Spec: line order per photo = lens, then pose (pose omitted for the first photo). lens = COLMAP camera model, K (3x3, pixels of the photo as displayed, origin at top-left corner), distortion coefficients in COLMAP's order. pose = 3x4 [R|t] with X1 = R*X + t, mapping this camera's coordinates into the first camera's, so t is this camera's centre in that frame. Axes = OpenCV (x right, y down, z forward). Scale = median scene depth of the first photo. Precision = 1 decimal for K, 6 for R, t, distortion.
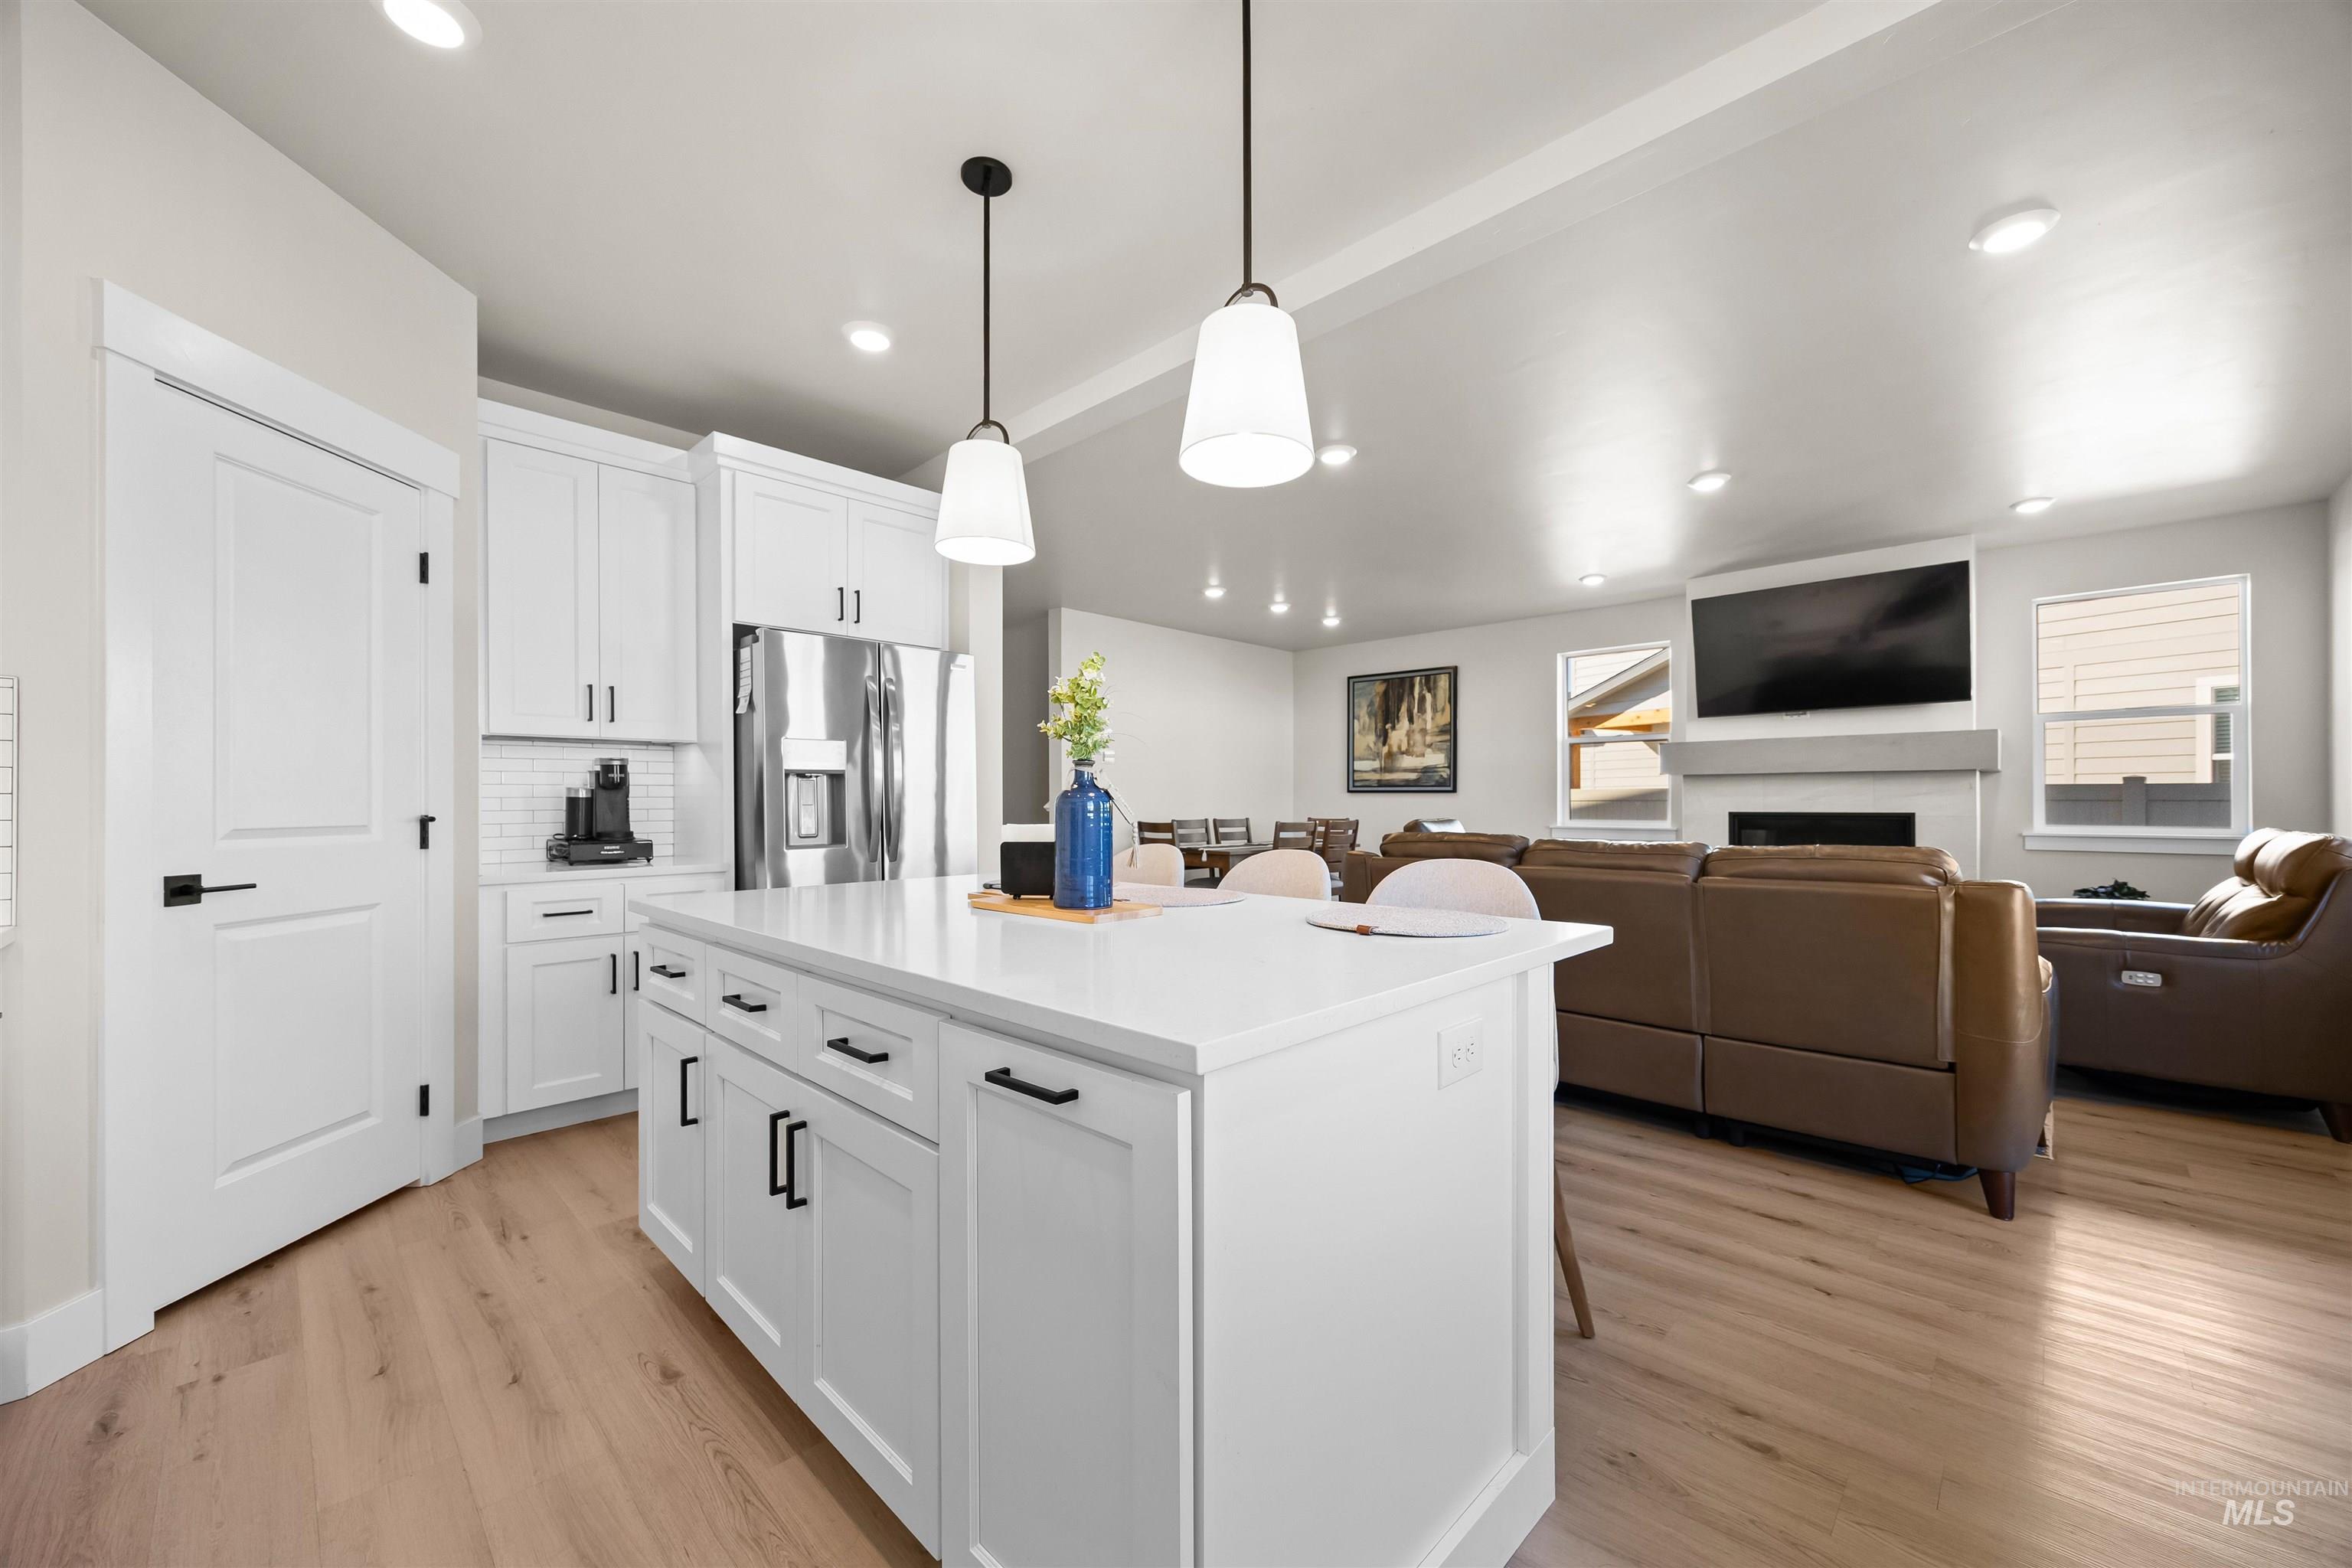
lens RADIAL K [[904.0, 0, 1168.7], [0, 904.0, 796.7], [0, 0, 1]] dist [0.000819, -0.000076]
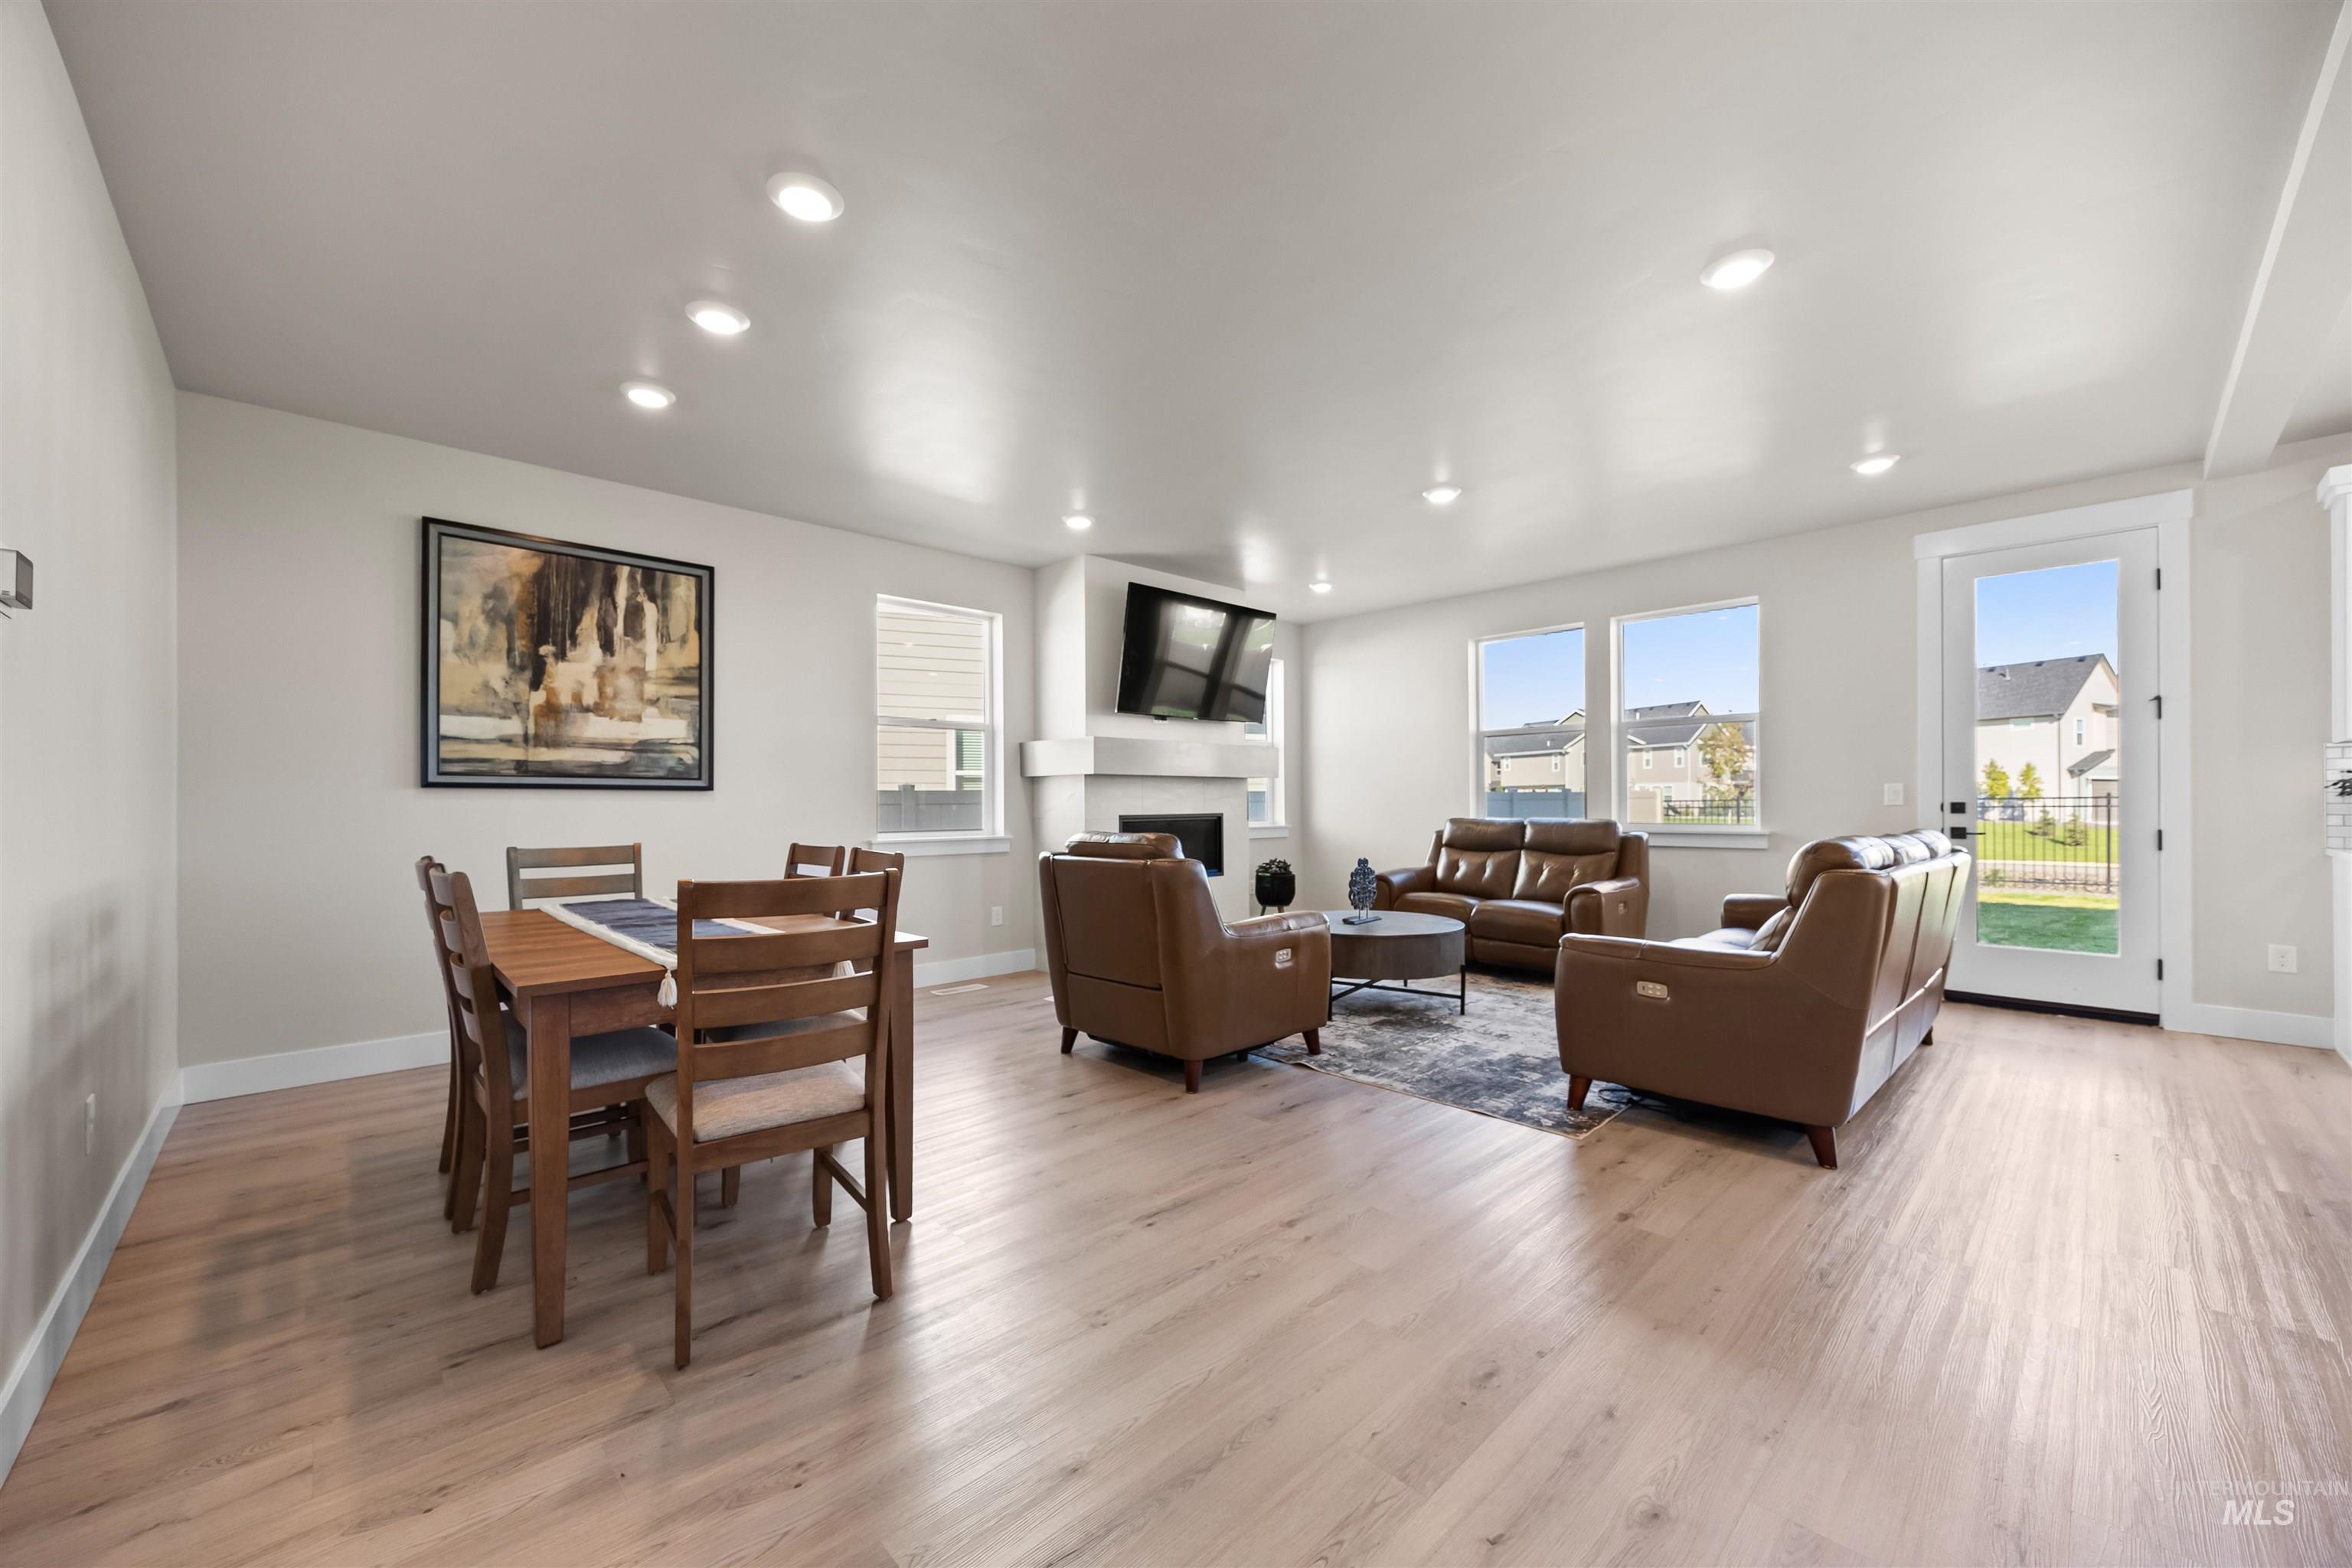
lens RADIAL K [[904.0, 0, 1170.8], [0, 904.0, 801.0], [0, 0, 1]] dist [0.000819, -0.000076]
pose [[0.030304, 0.001547, 0.999540, -0.231071], [-0.000208, 0.999999, -0.001541, 0.002708], [-0.999541, -0.000162, 0.030304, 0.669786]]
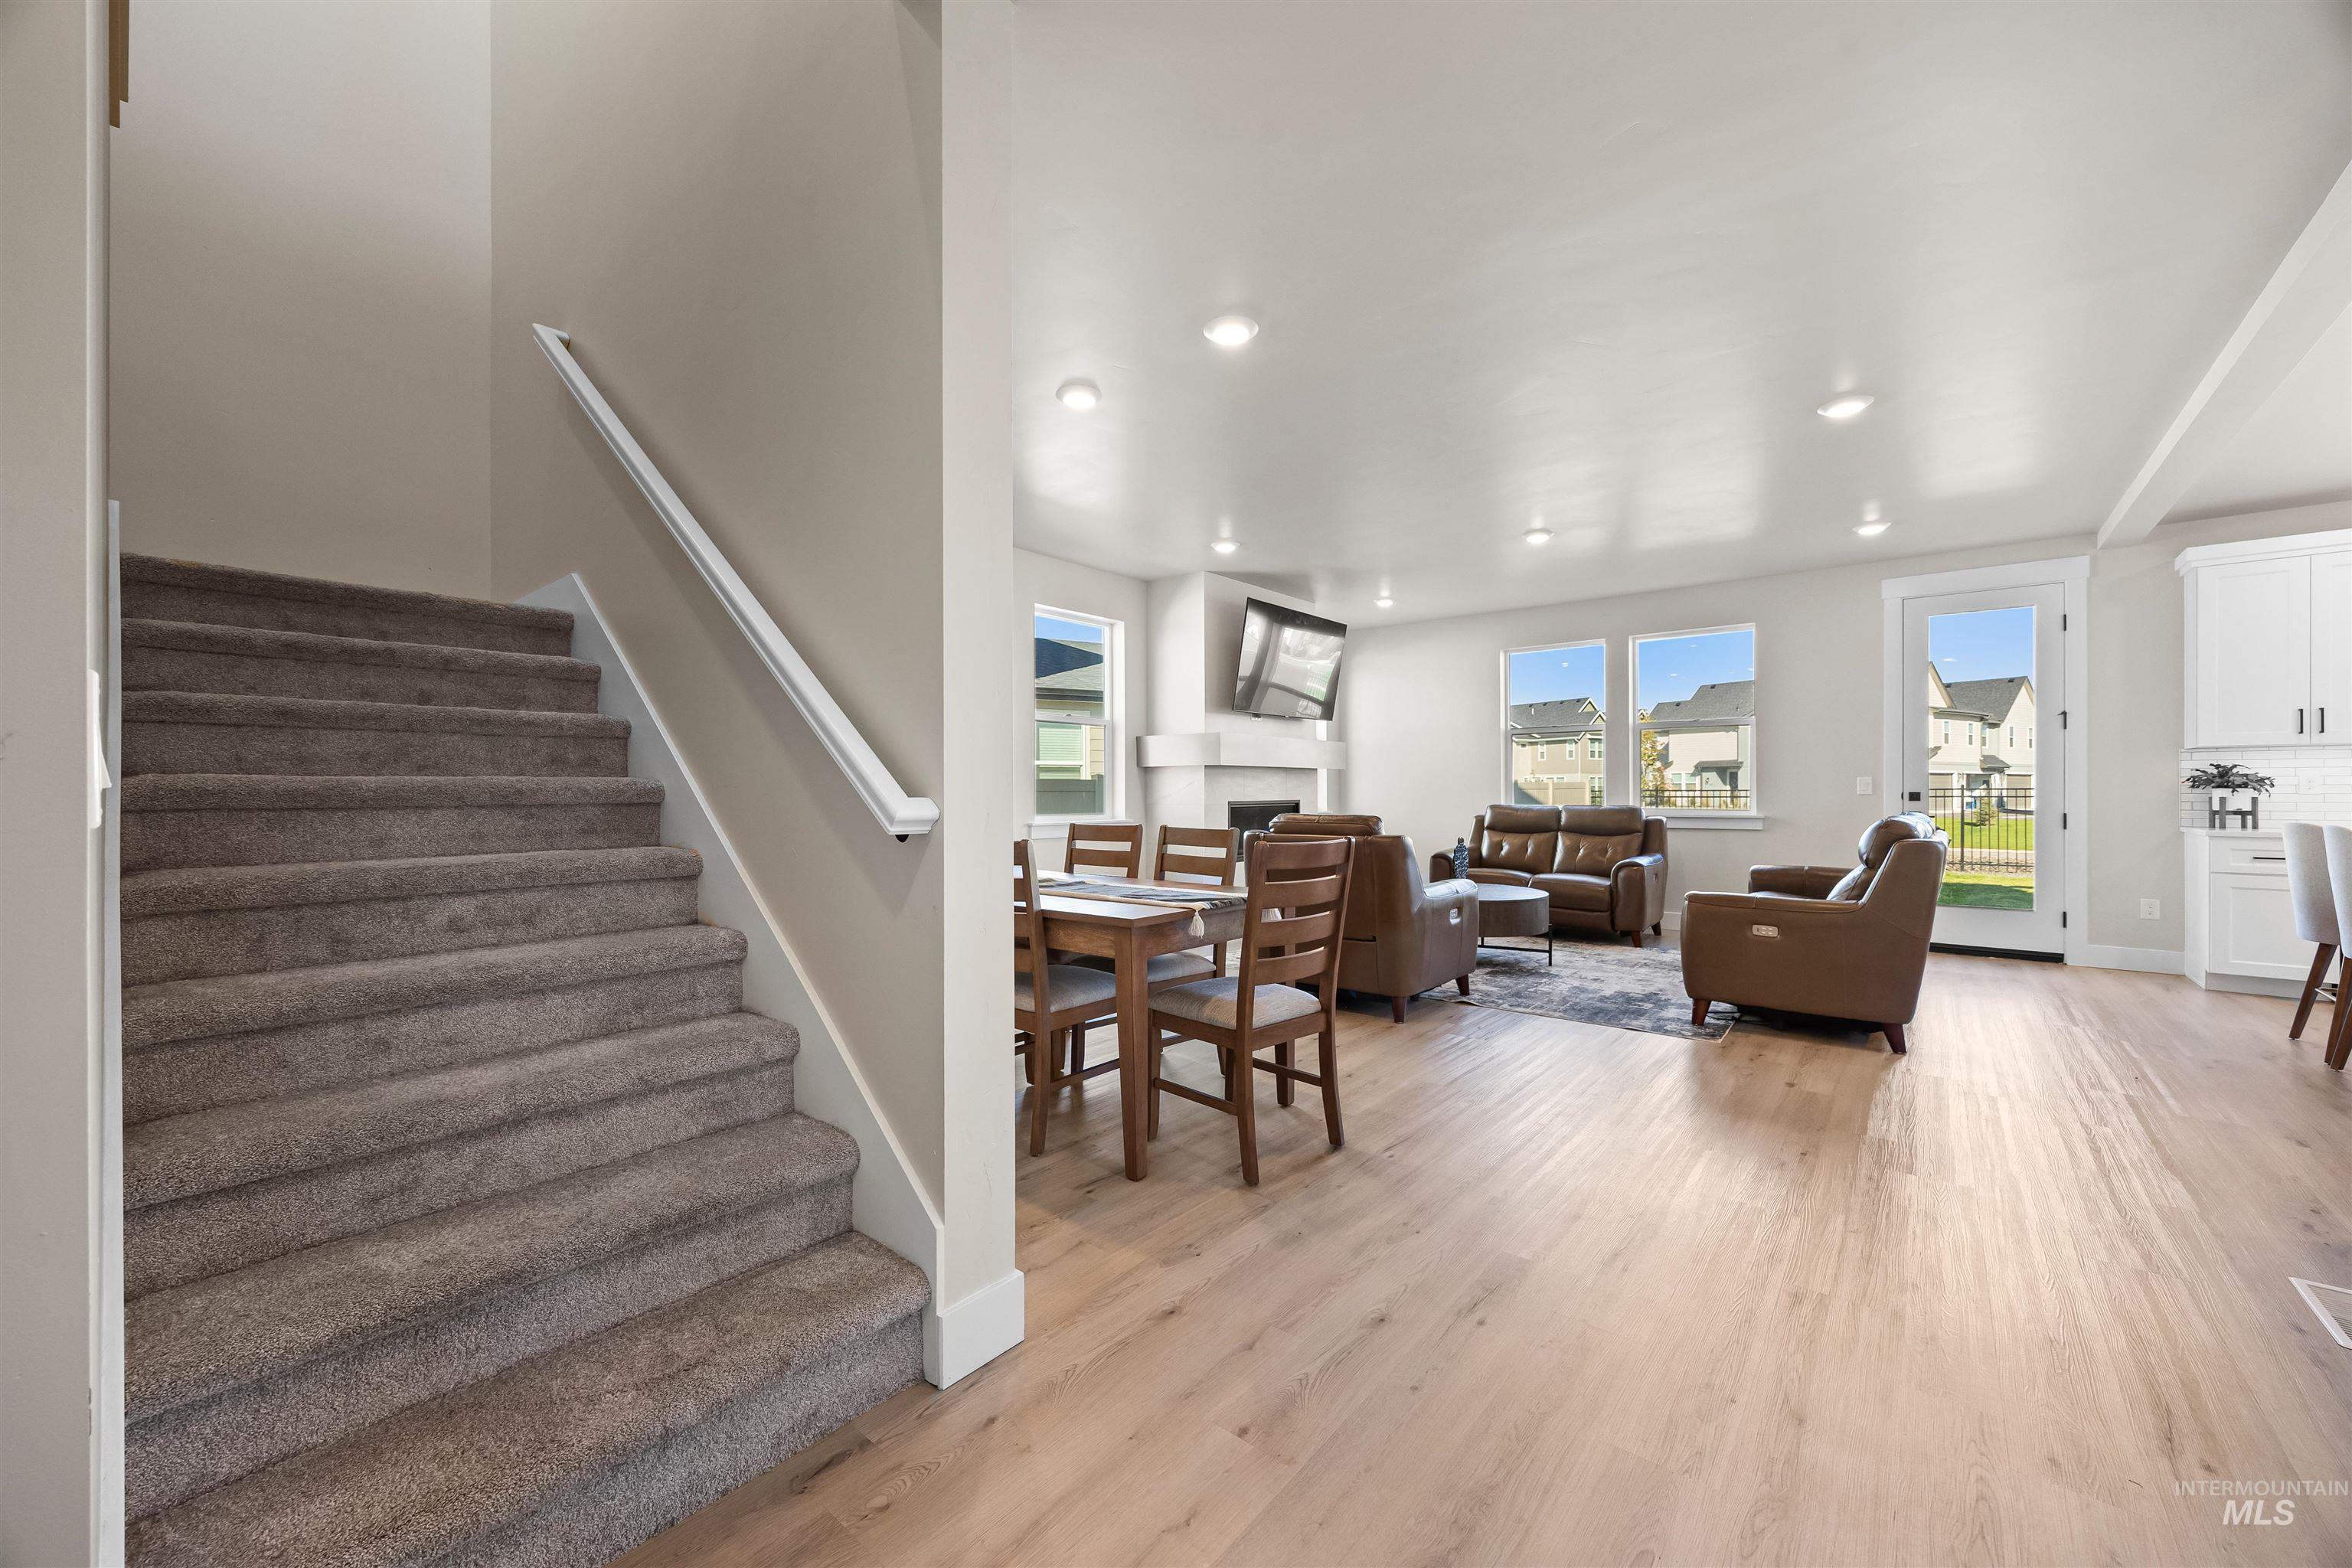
lens RADIAL K [[904.0, 0, 1173.6], [0, 904.0, 789.7], [0, 0, 1]] dist [0.000819, -0.000076]
pose [[-0.079958, 0.002002, 0.996796, -0.319595], [-0.003094, 0.999993, -0.002256, 0.004097], [-0.996793, -0.003265, -0.079951, 0.839169]]
